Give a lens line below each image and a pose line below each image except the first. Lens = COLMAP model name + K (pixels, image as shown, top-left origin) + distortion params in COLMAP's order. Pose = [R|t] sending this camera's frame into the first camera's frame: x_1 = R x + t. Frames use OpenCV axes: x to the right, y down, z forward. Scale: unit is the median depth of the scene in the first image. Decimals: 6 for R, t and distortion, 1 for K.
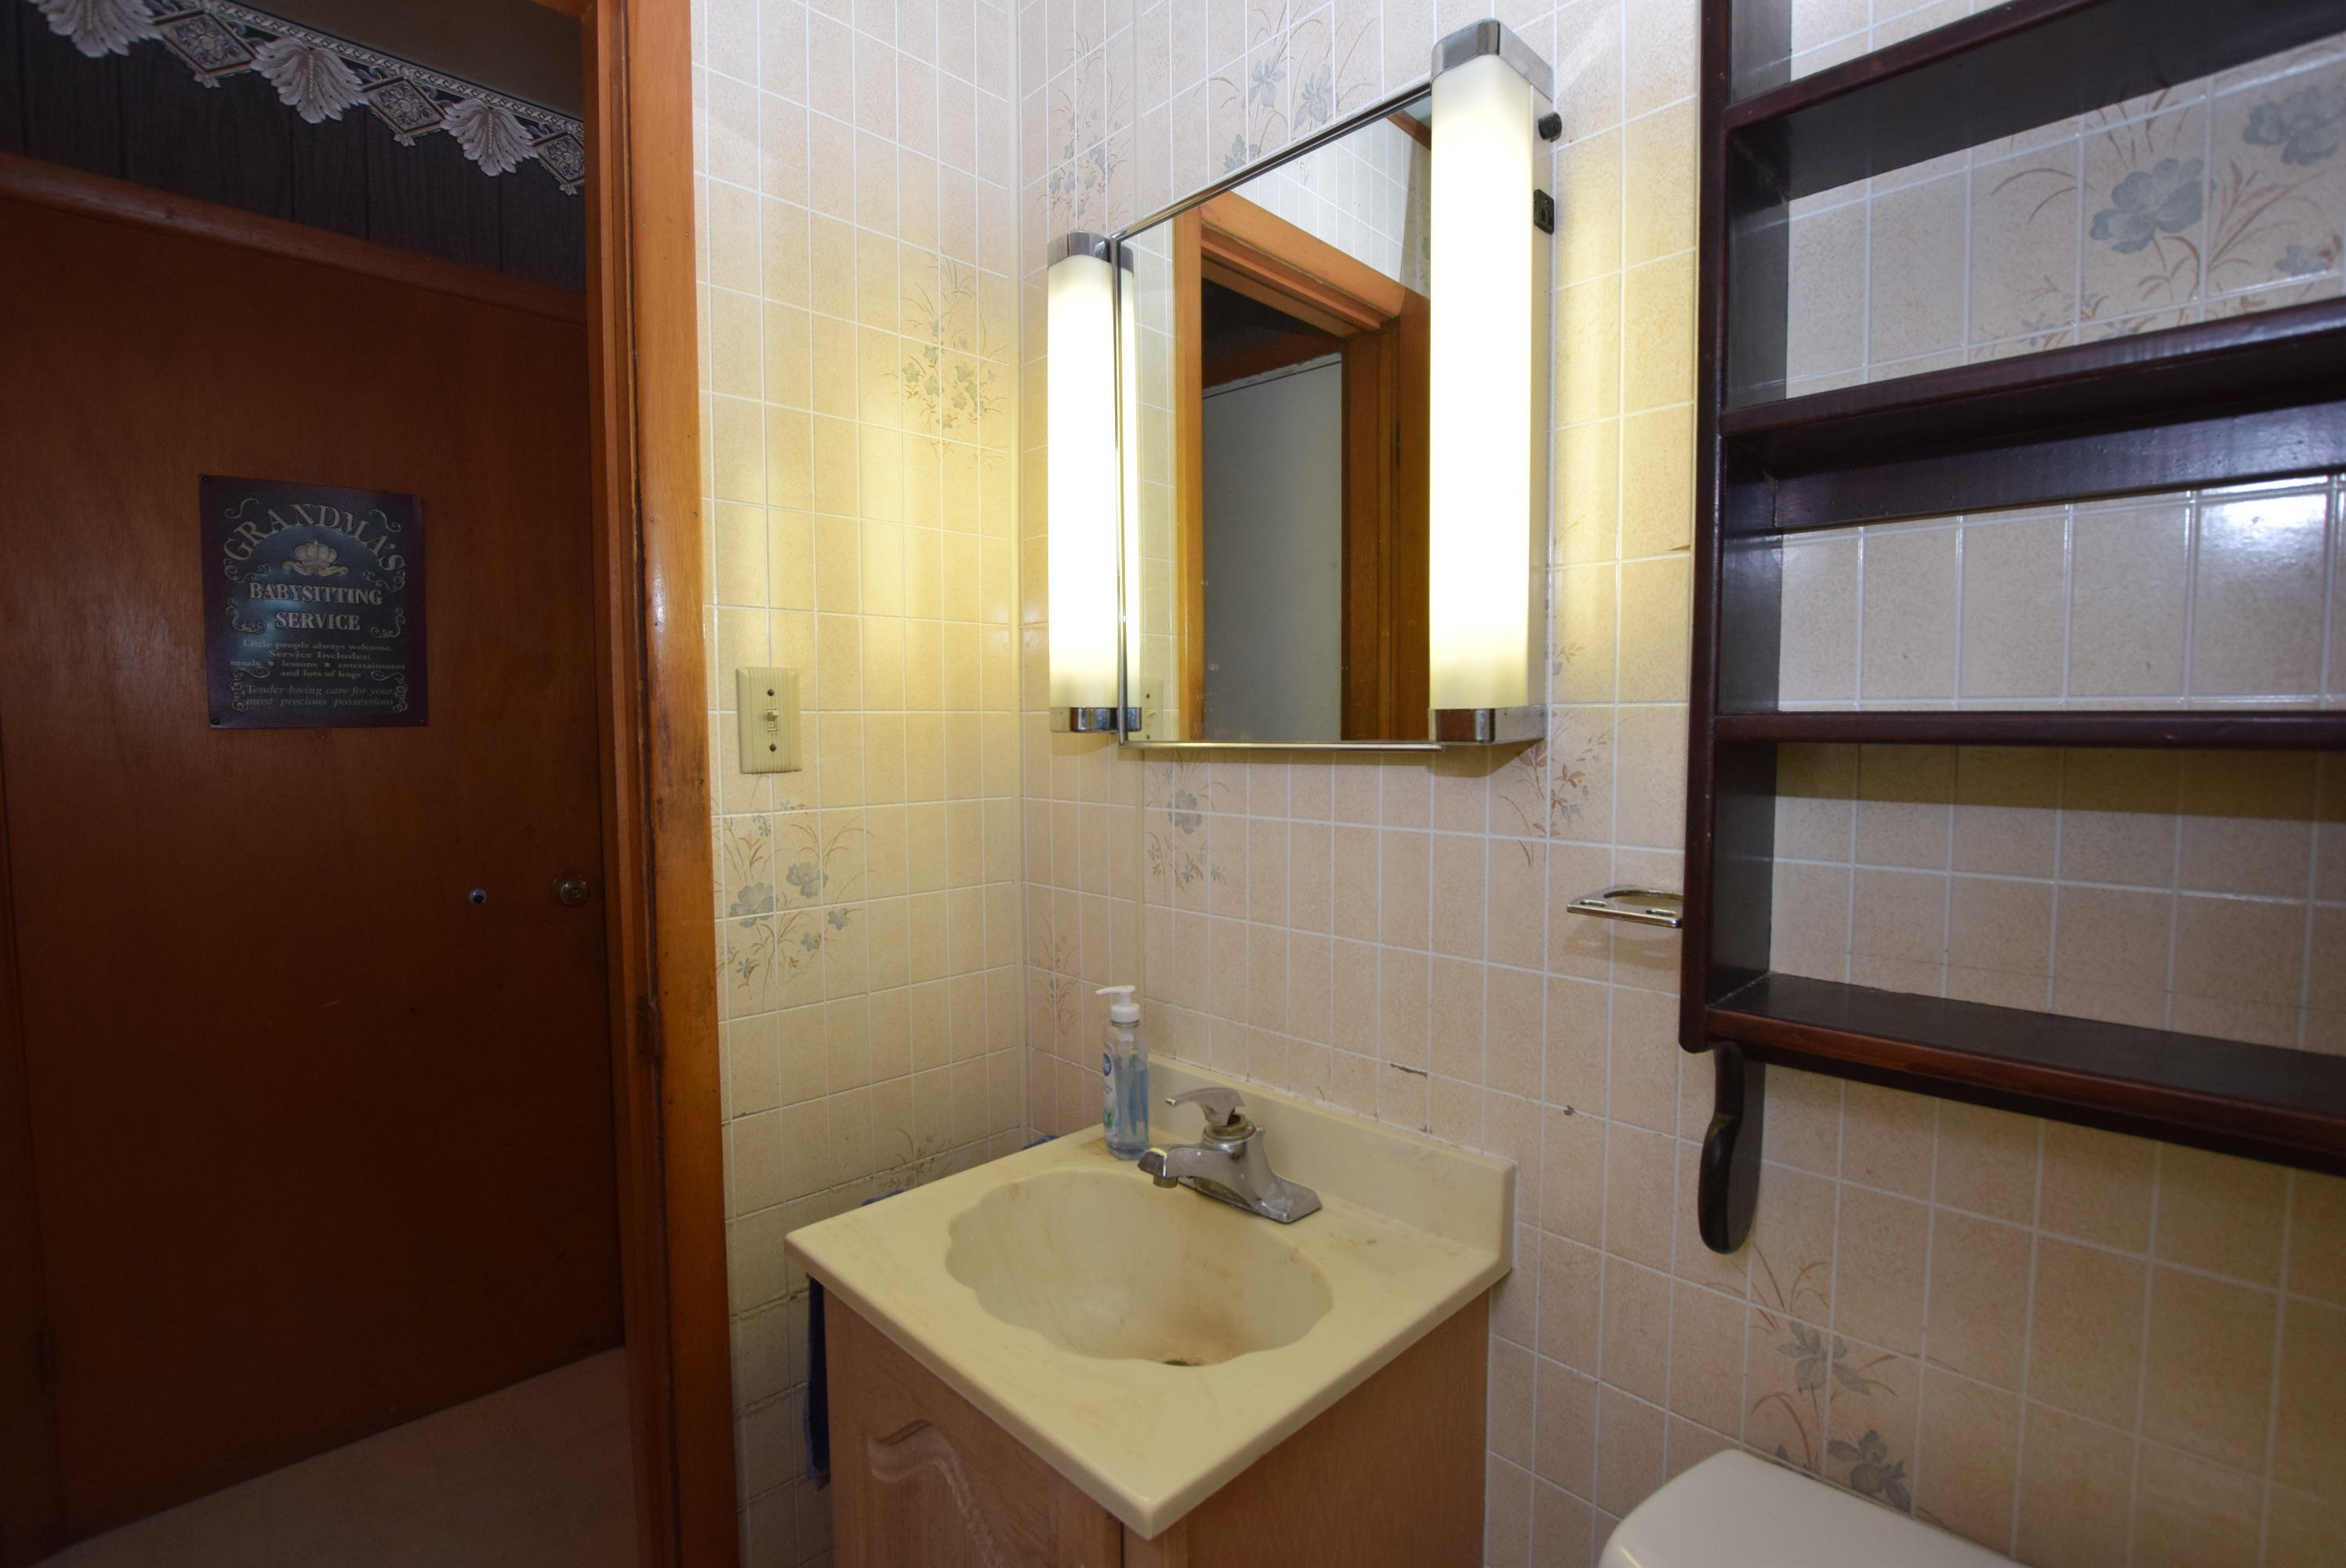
lens RADIAL K [[1032.0, 0, 1158.8], [0, 1032.0, 778.5], [0, 0, 1]] dist [-0.032327, 0.004134]
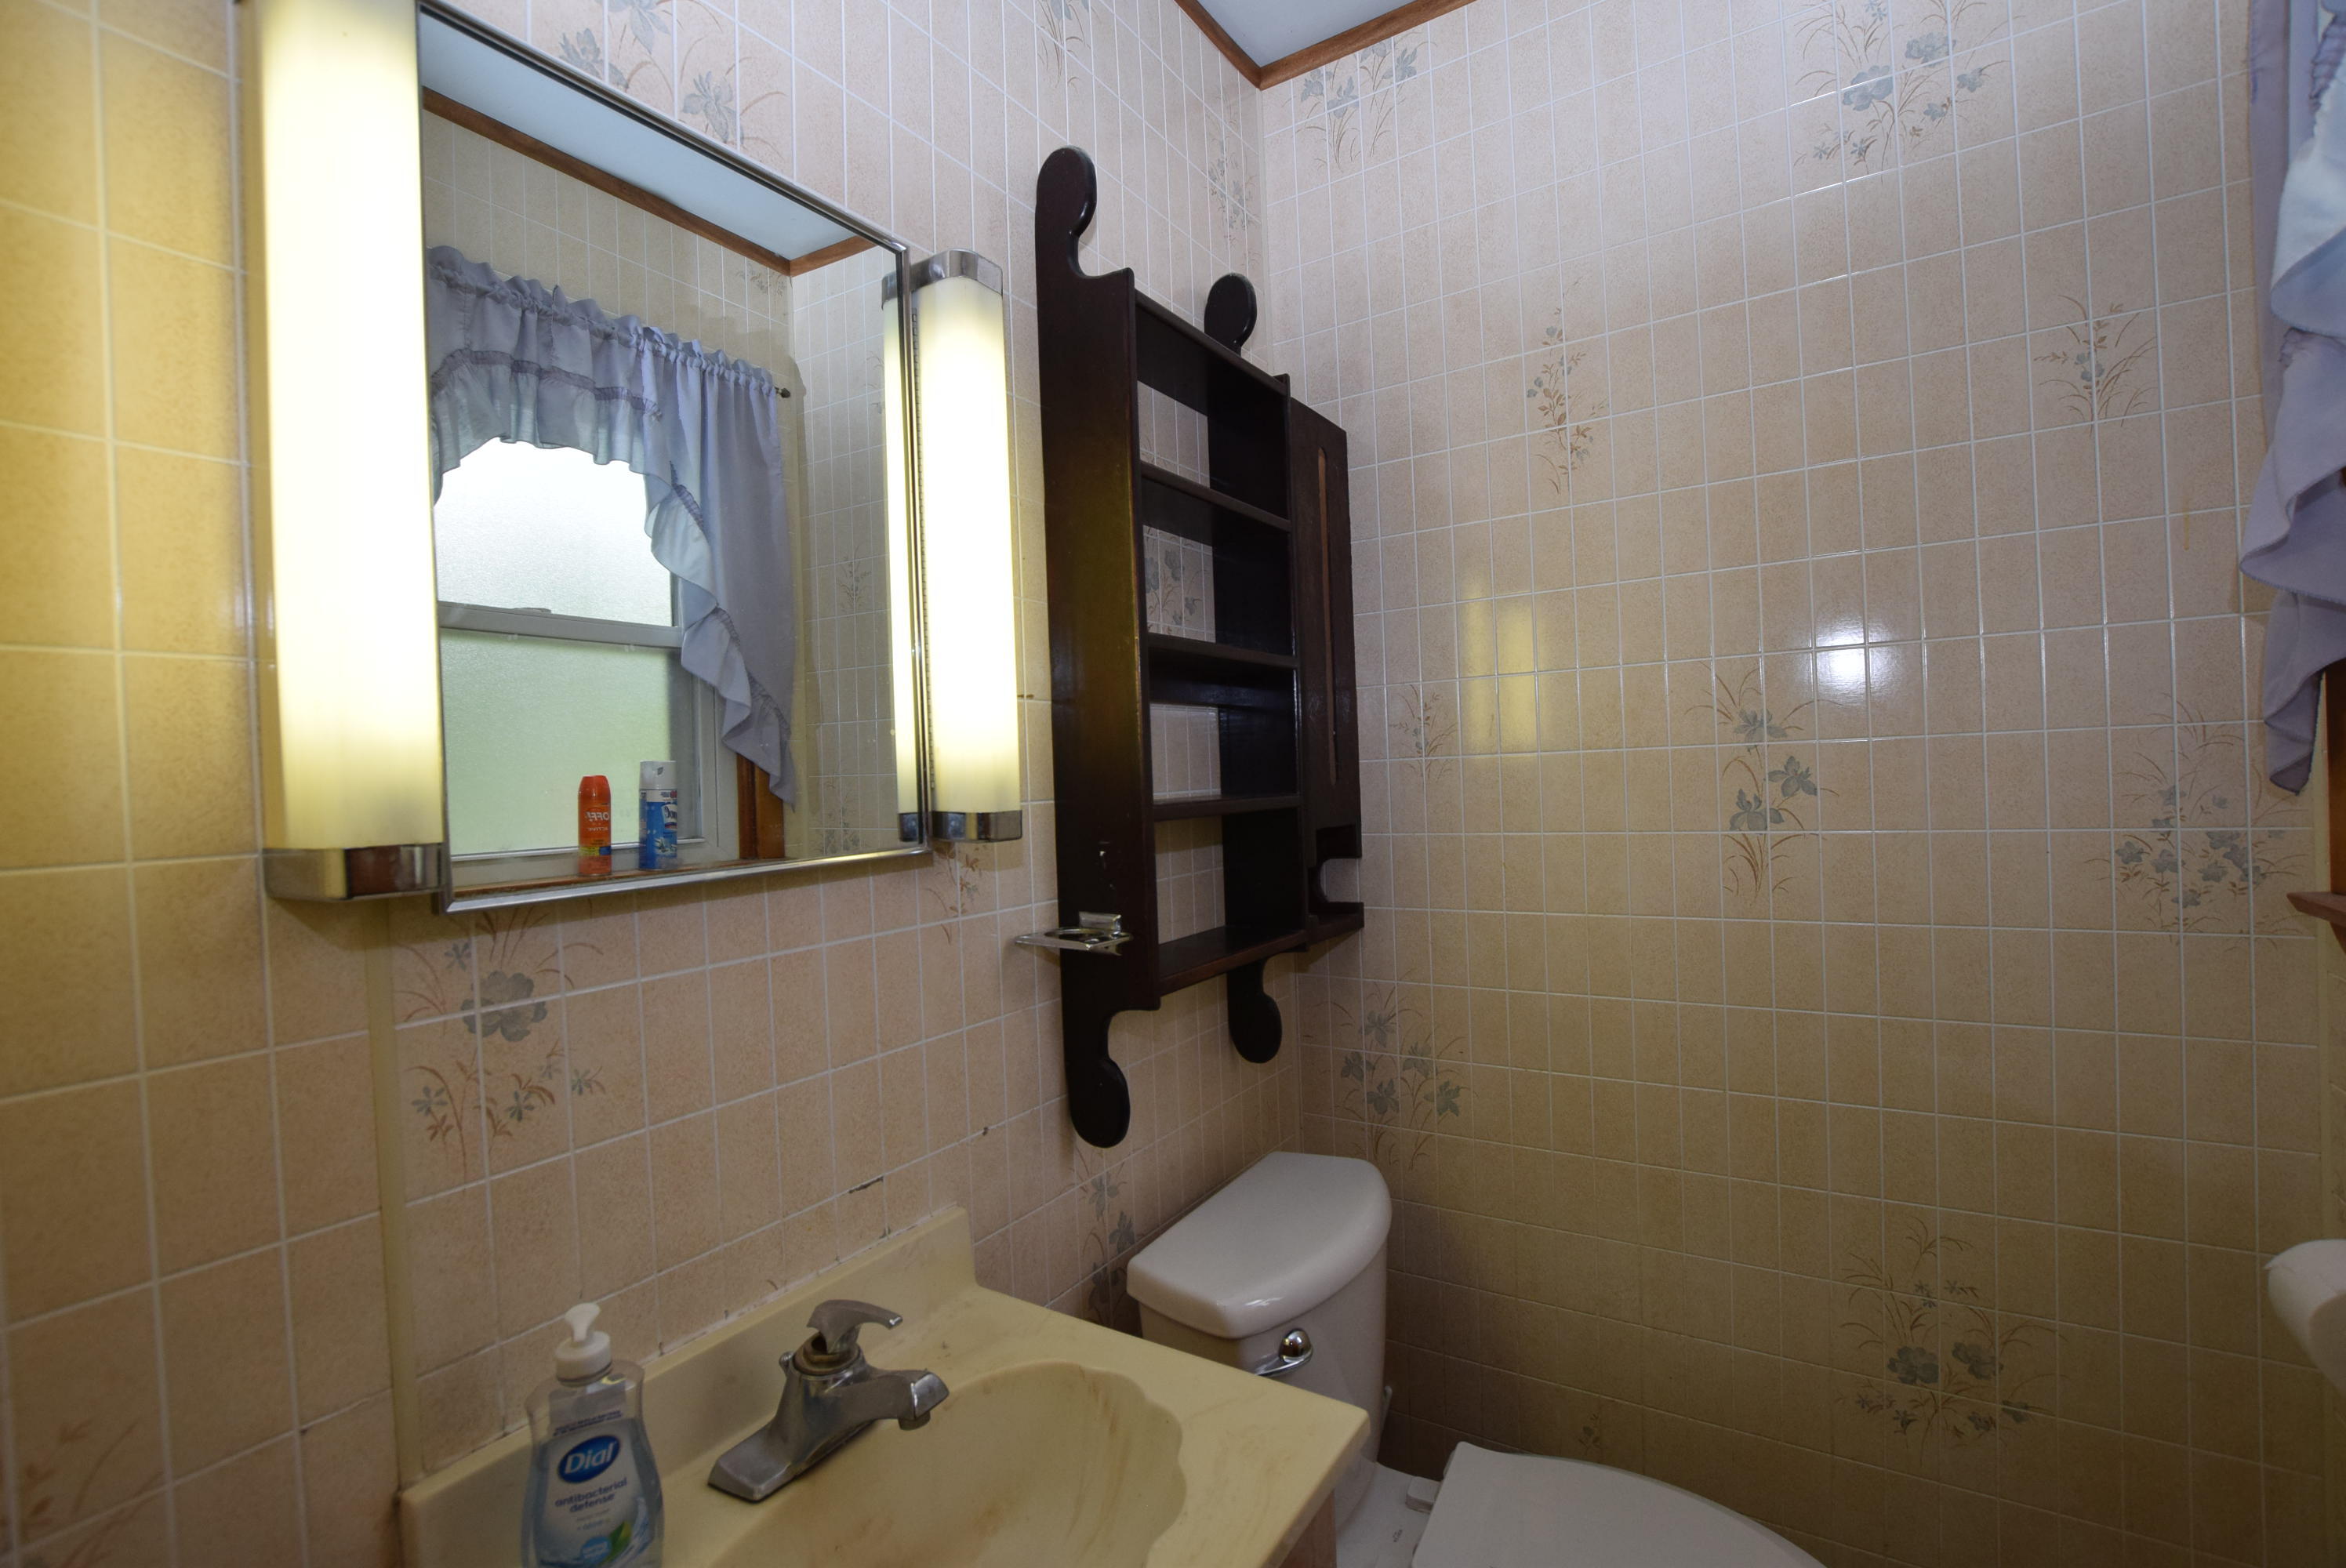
lens RADIAL K [[1032.0, 0, 1159.4], [0, 1032.0, 788.8], [0, 0, 1]] dist [-0.032327, 0.004134]
pose [[-0.202373, 0.000134, 0.979308, -0.708472], [0.098556, 0.994926, 0.020230, -0.076802], [-0.974337, 0.100611, -0.201359, 0.821017]]
